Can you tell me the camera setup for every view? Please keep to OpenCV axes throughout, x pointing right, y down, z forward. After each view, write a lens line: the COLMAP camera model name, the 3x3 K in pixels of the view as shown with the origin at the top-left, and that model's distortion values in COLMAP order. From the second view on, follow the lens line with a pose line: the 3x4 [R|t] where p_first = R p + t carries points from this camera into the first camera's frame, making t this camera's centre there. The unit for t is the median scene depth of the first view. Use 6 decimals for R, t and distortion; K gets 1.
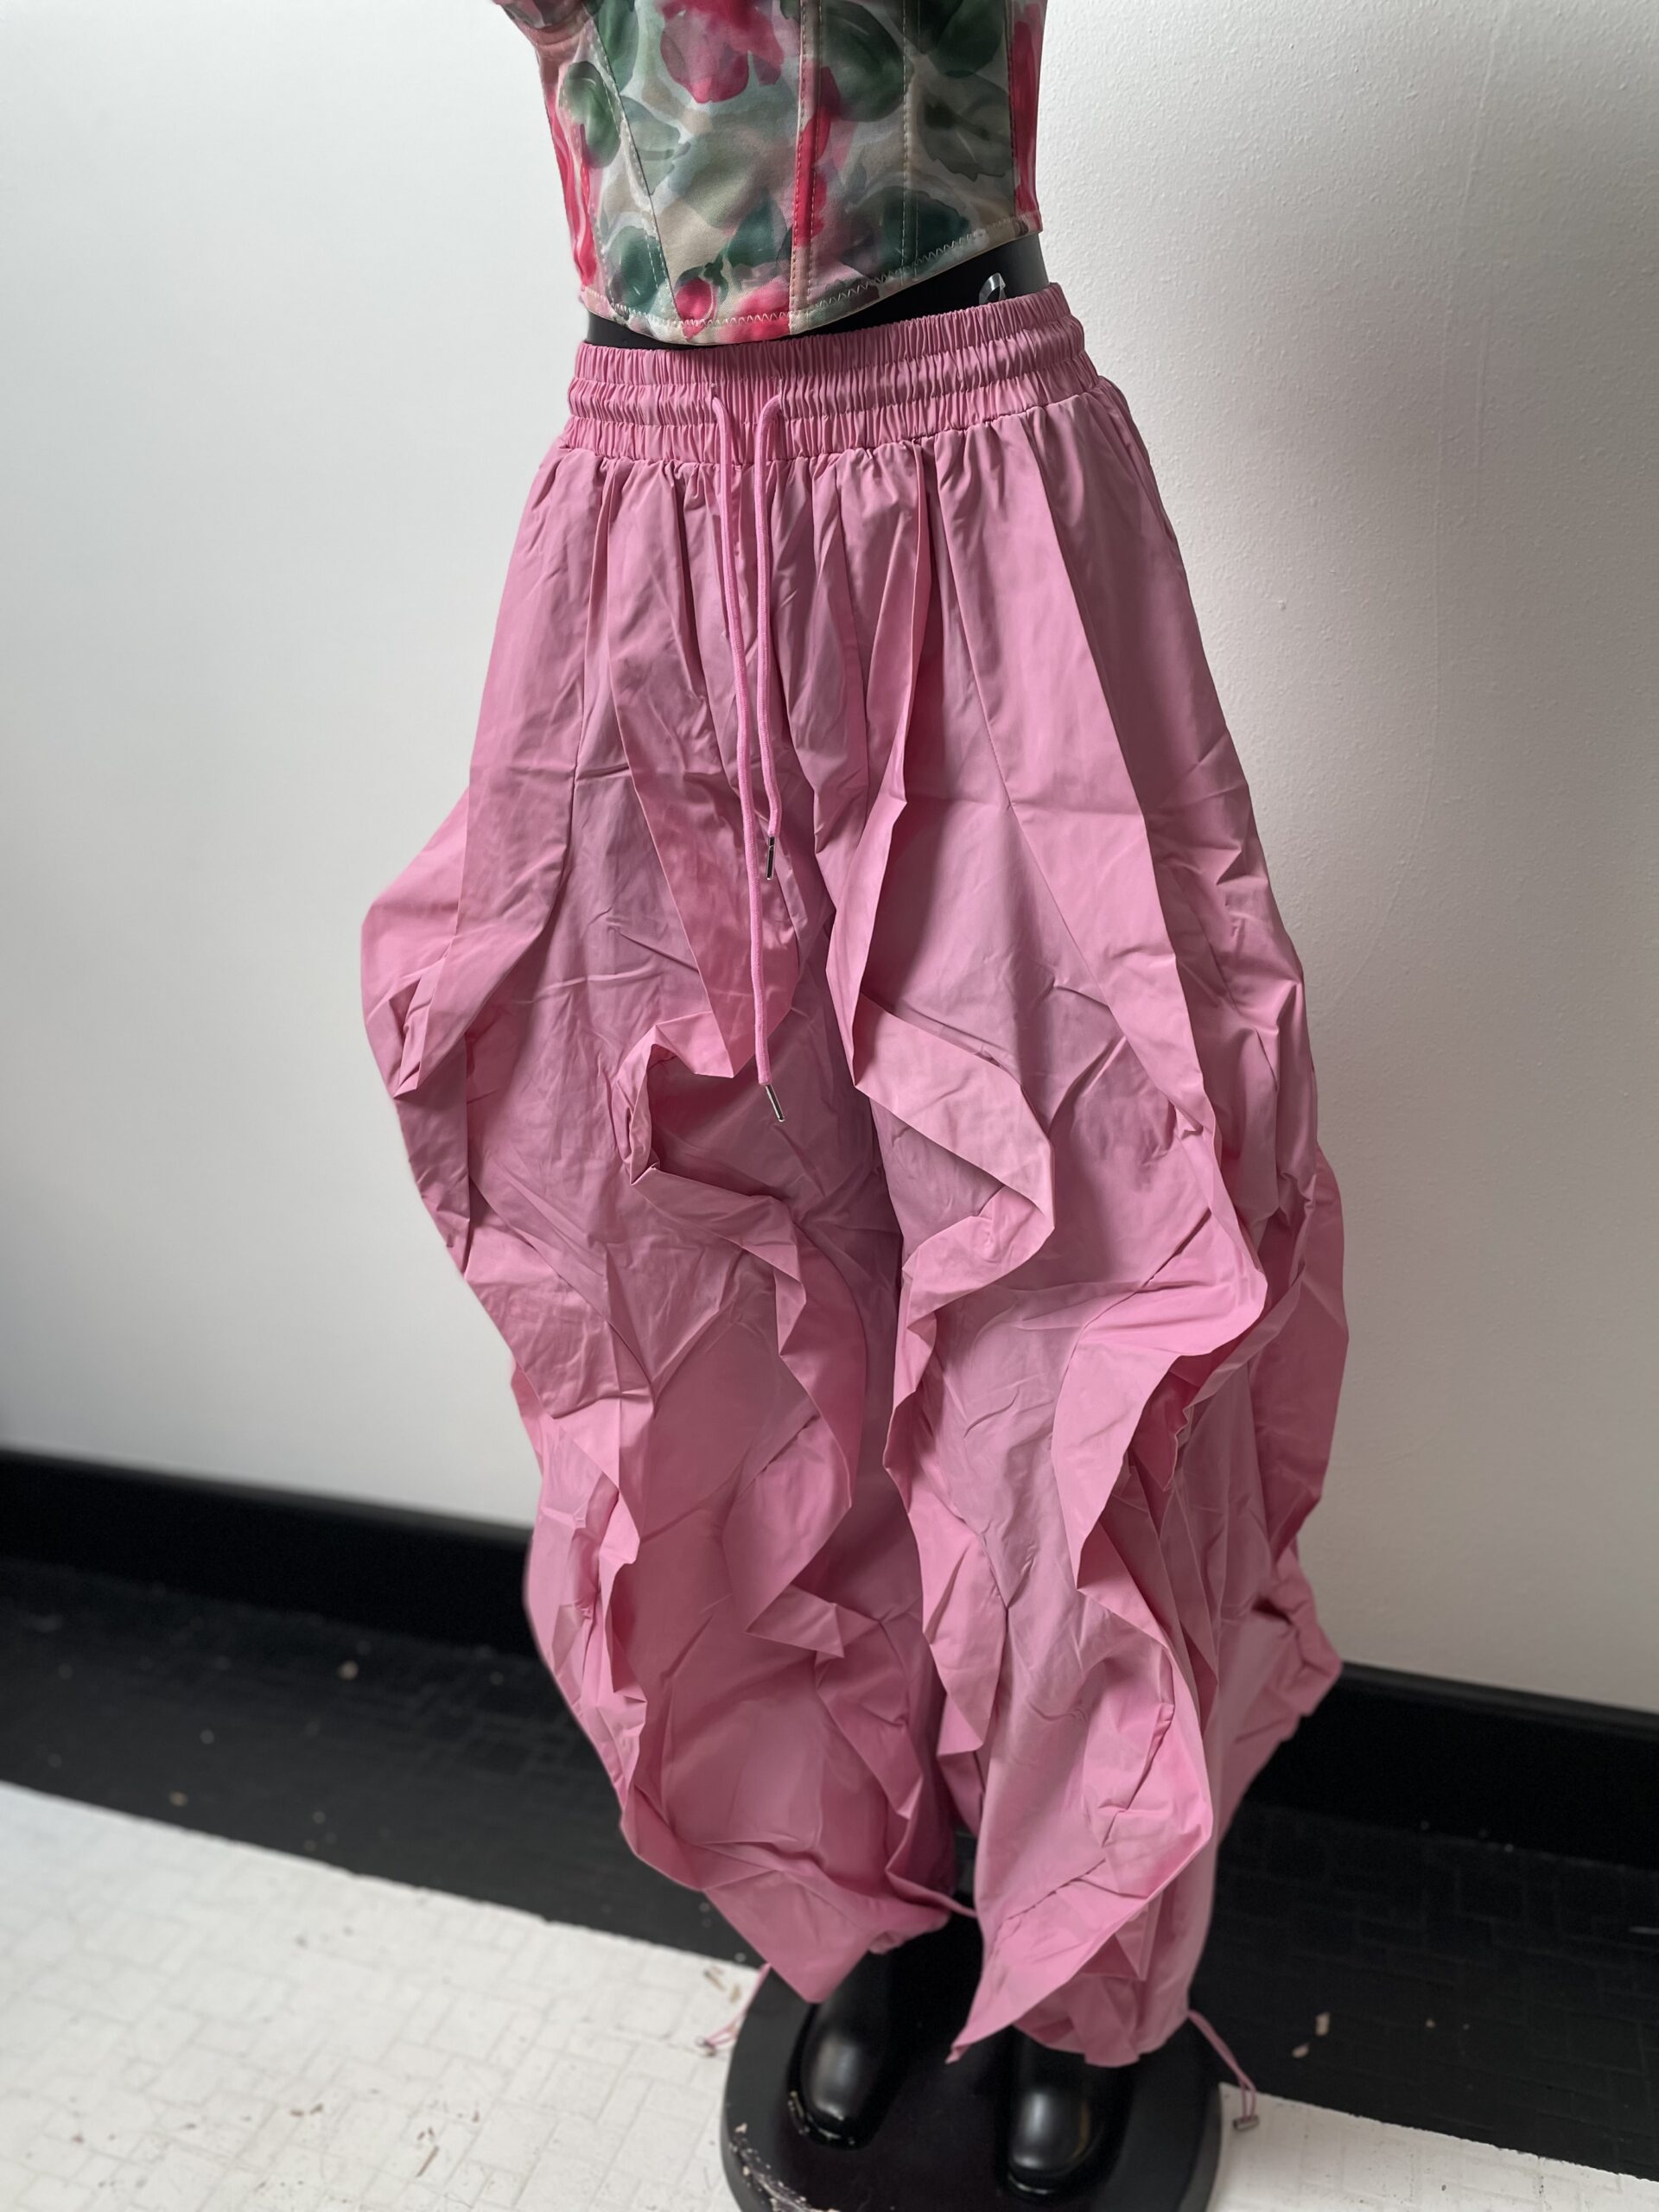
lens RADIAL K [[1697.5, 0, 822.7], [0, 1697.5, 1094.6], [0, 0, 1]] dist [0.076610, -0.108253]
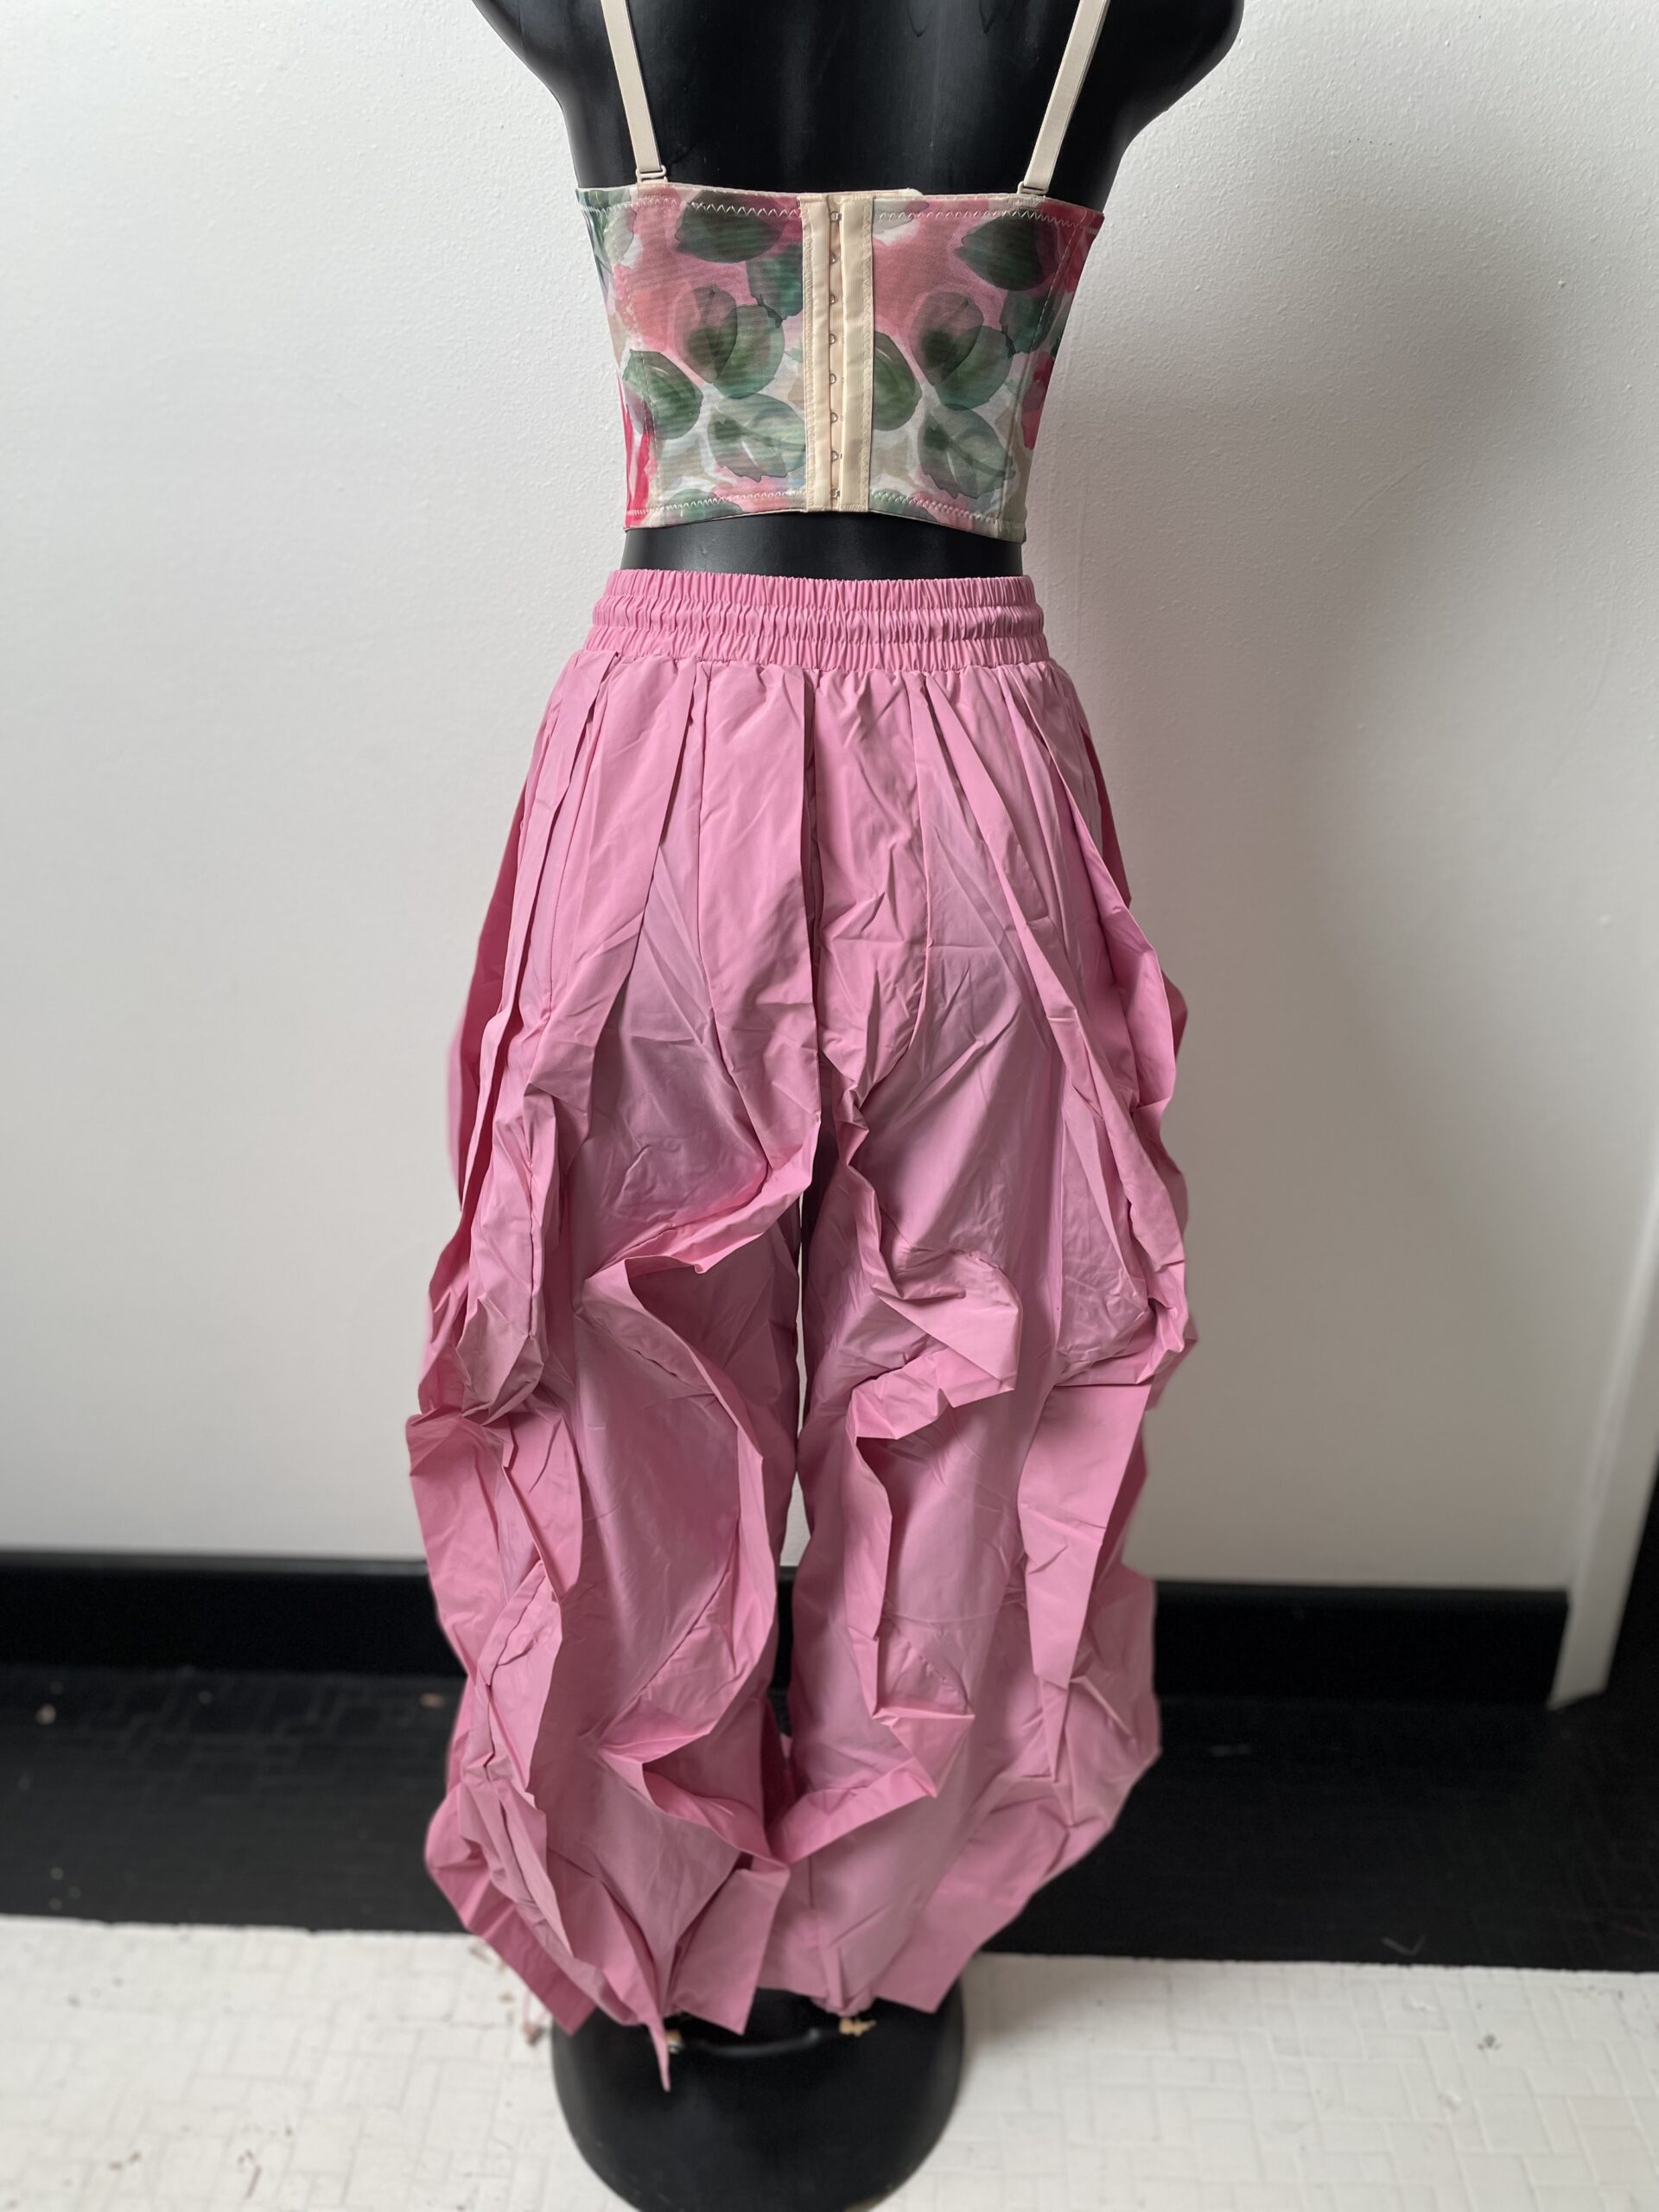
lens RADIAL K [[1697.5, 0, 840.8], [0, 1697.5, 1097.5], [0, 0, 1]] dist [0.076610, -0.108253]
pose [[0.957715, -0.090344, 0.273167, -0.103725], [0.051349, 0.987850, 0.146684, -0.211157], [-0.283100, -0.126454, 0.950717, -0.071351]]
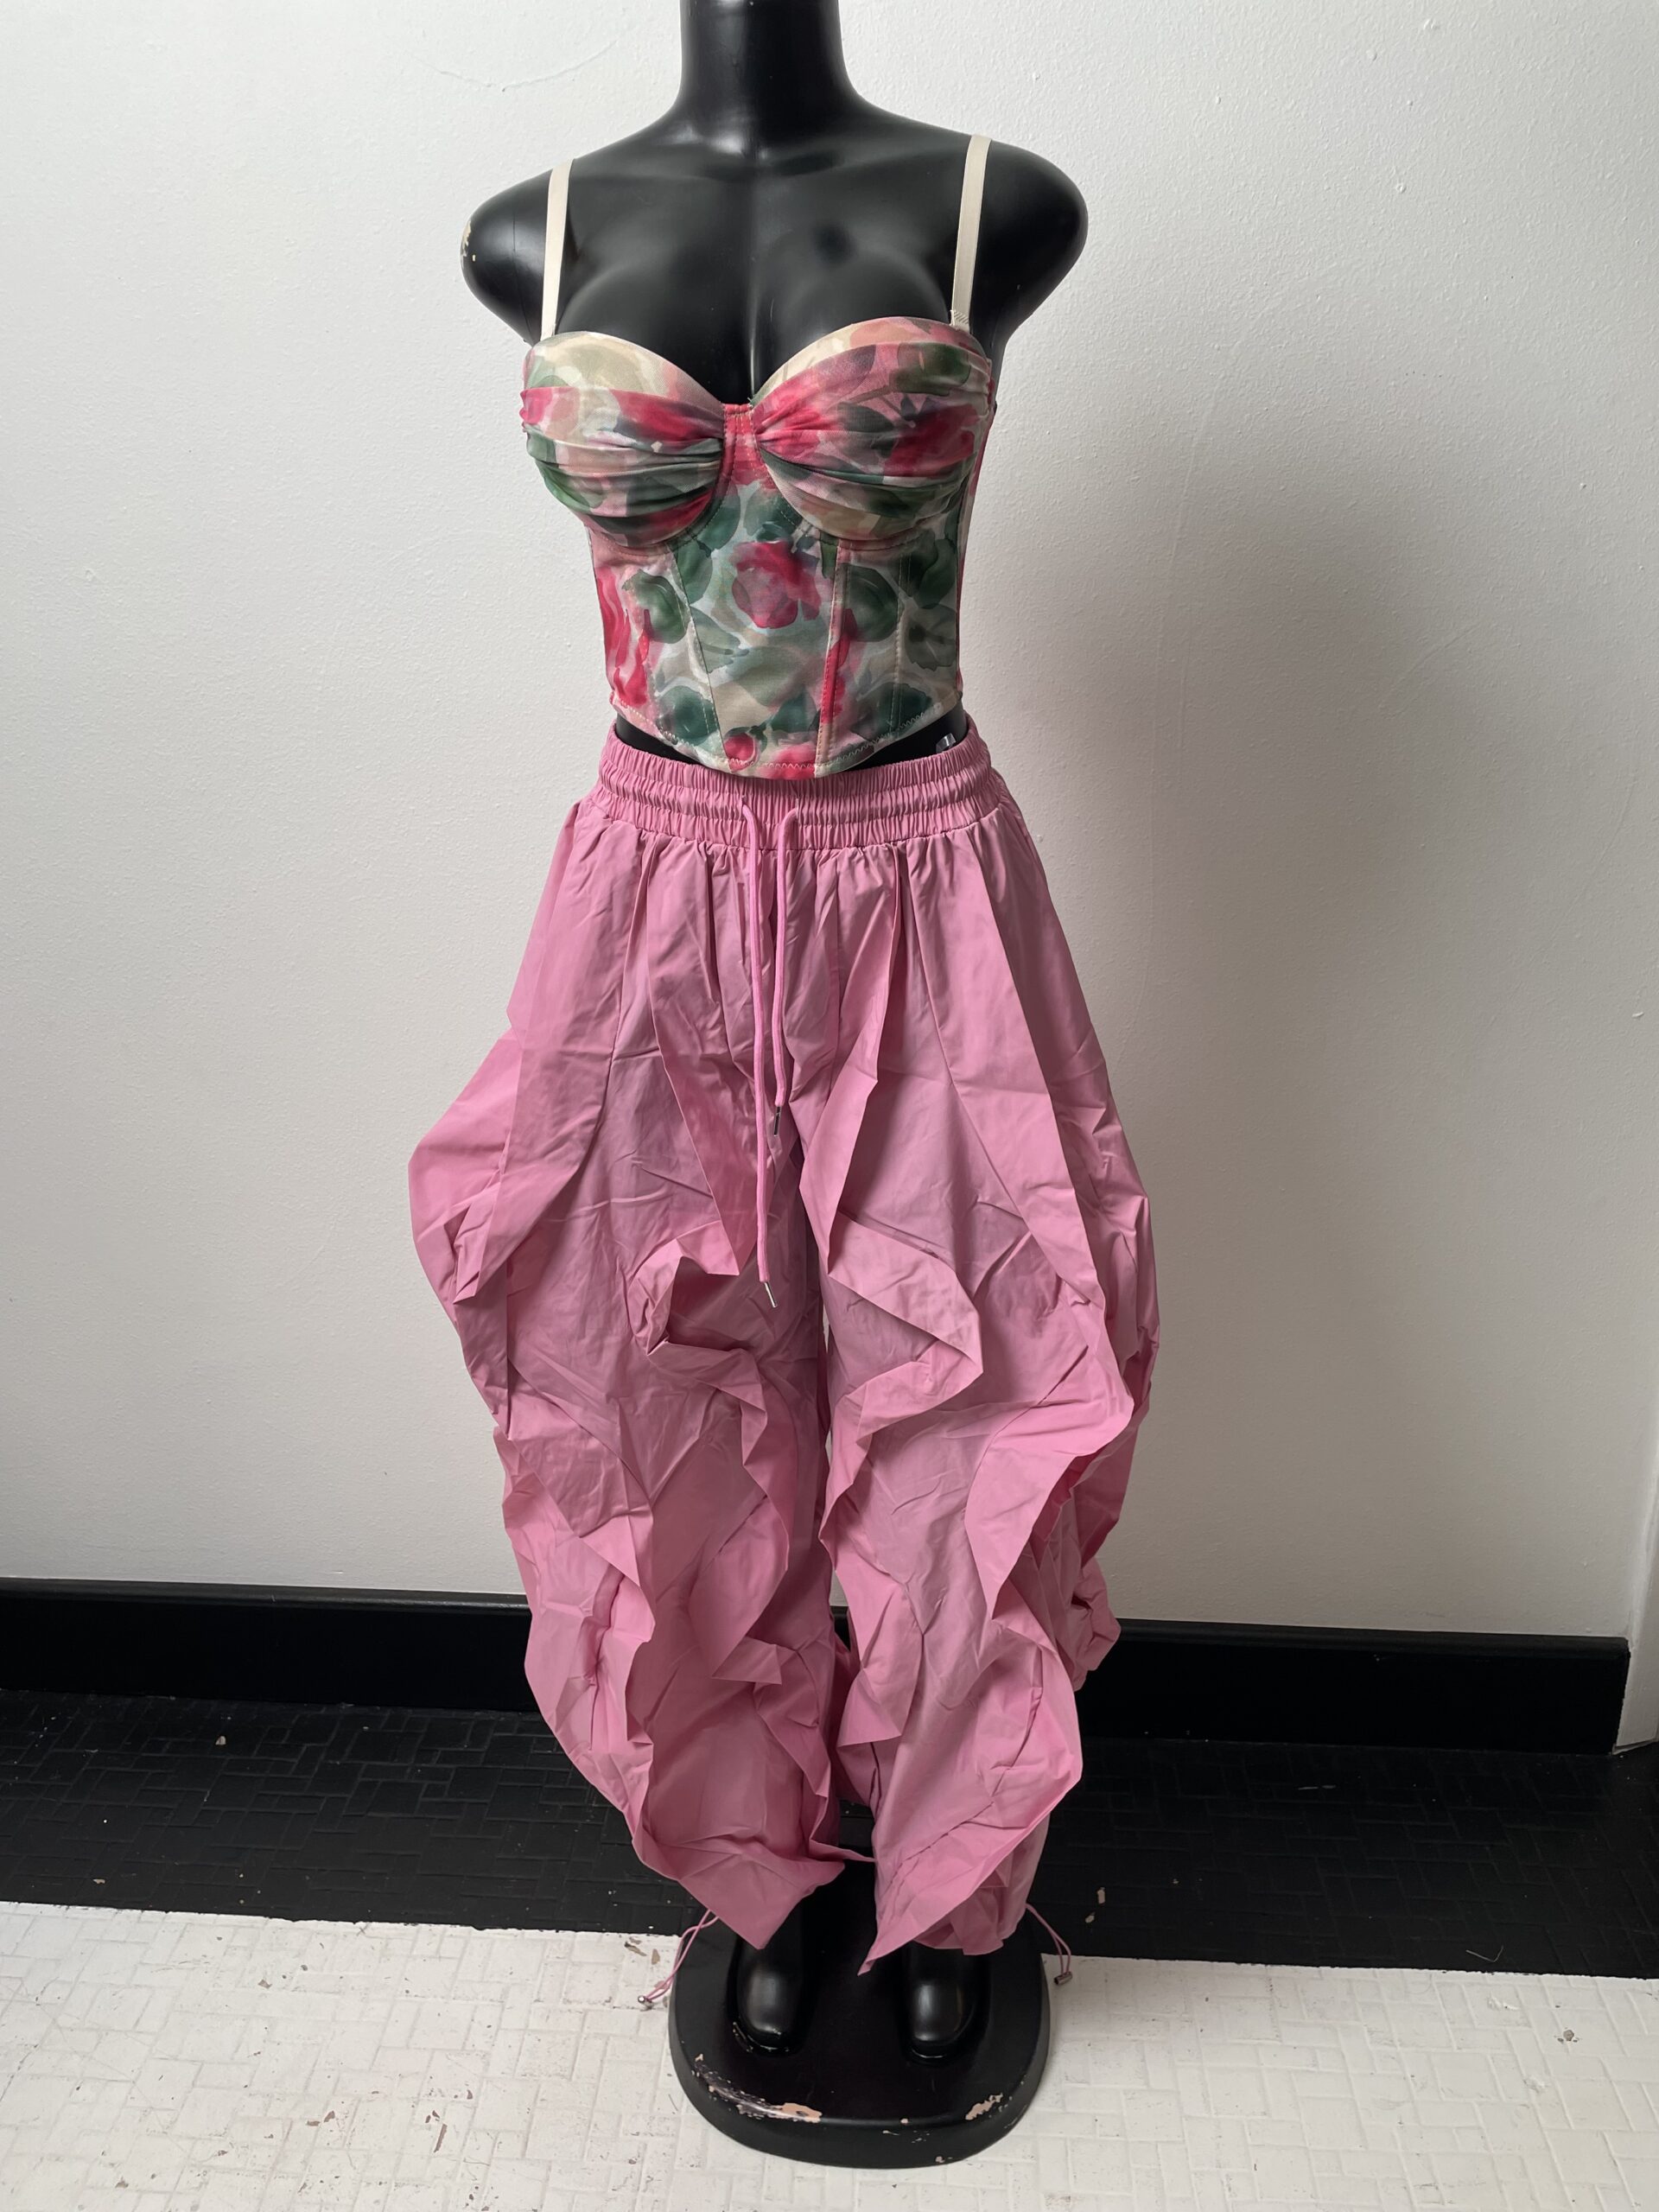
lens RADIAL K [[1697.5, 0, 843.6], [0, 1697.5, 1093.5], [0, 0, 1]] dist [0.076610, -0.108253]
pose [[0.961703, -0.050785, 0.269347, -0.241319], [0.041656, 0.998351, 0.039504, -0.149783], [-0.270909, -0.026771, 0.962233, -0.223052]]
